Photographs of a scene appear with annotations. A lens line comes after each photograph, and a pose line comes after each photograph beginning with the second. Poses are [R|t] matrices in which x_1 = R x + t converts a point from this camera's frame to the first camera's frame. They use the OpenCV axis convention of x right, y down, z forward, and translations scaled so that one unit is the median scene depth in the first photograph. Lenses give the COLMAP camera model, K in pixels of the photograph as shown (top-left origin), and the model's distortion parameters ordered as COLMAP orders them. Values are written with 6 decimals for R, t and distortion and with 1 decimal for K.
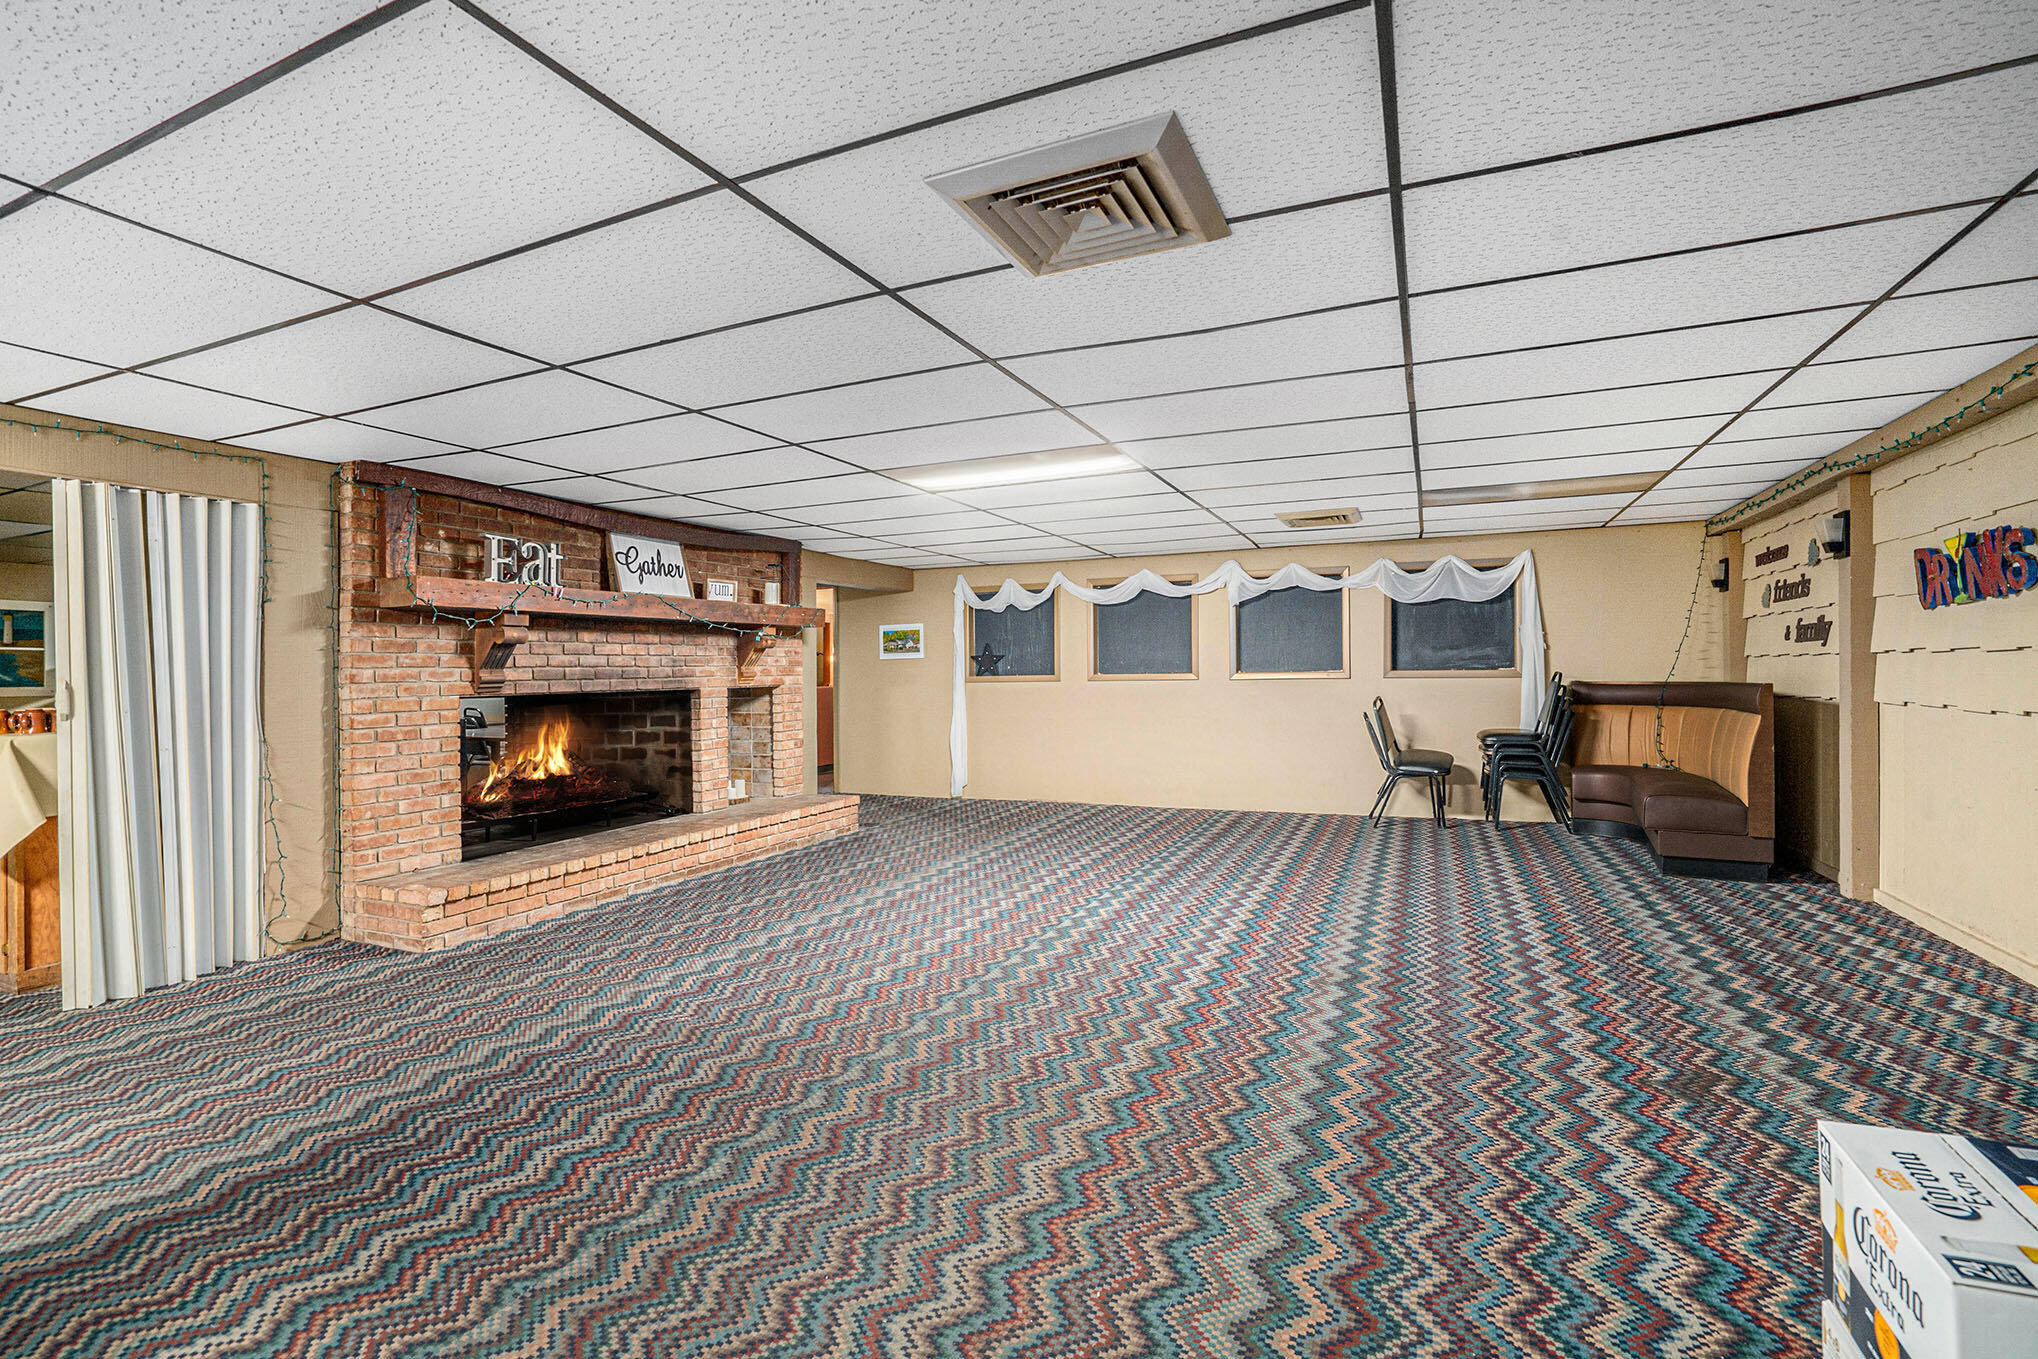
lens RADIAL K [[942.9, 0, 1016.5], [0, 942.9, 681.3], [0, 0, 1]] dist [-0.046535, -0.000110]
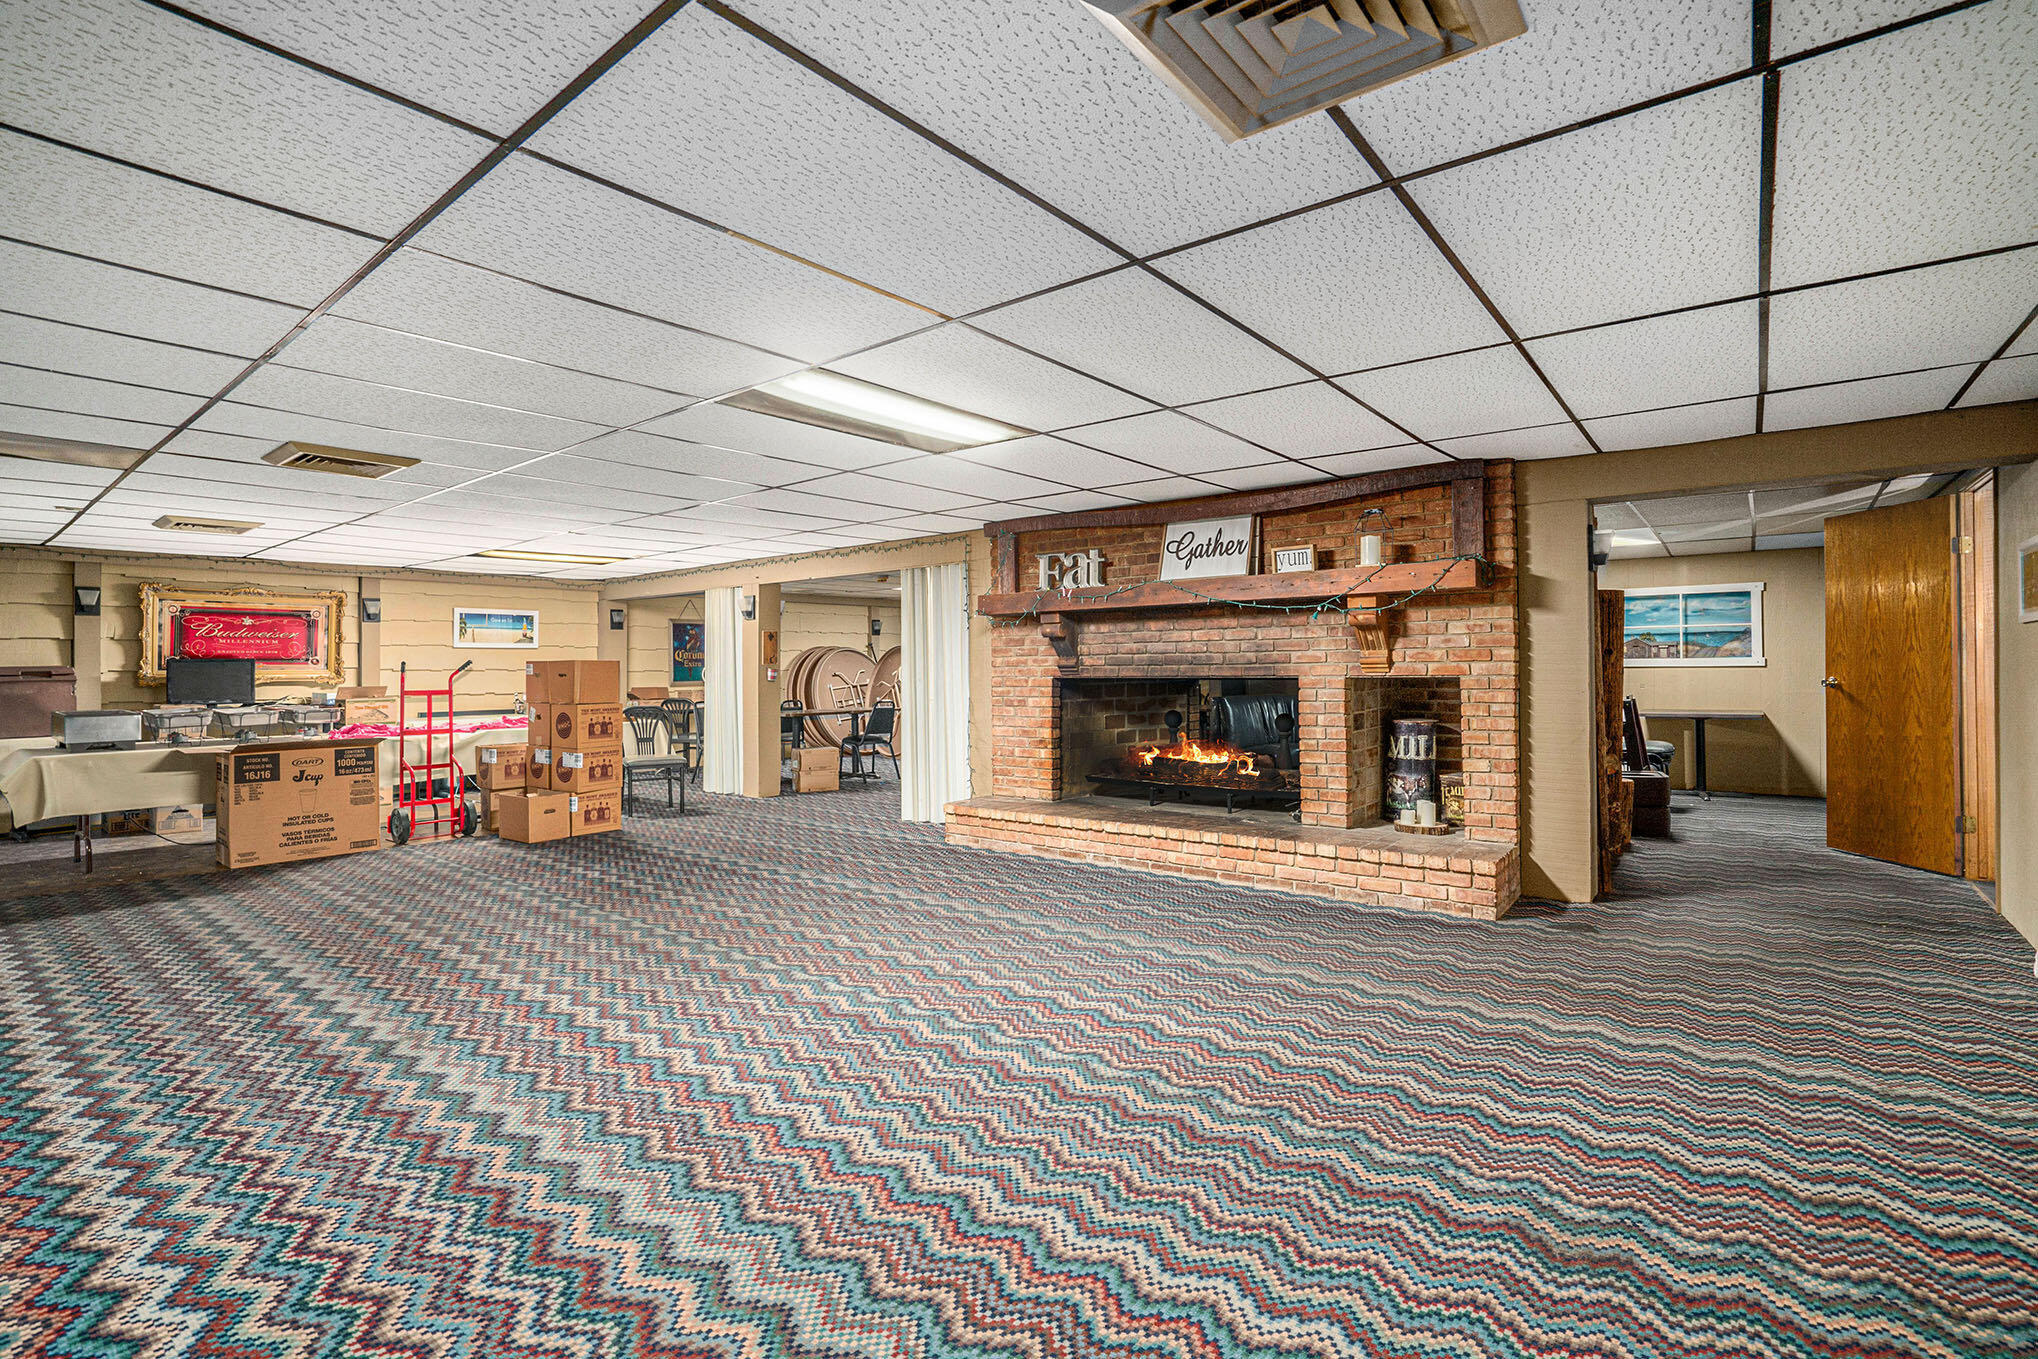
lens RADIAL K [[942.9, 0, 1017.4], [0, 942.9, 677.2], [0, 0, 1]] dist [-0.046535, -0.000110]
pose [[-0.254054, 0.018860, -0.967006, 0.619445], [-0.004015, 0.999781, 0.020554, -0.009704], [0.967182, 0.009104, -0.253923, 1.097542]]
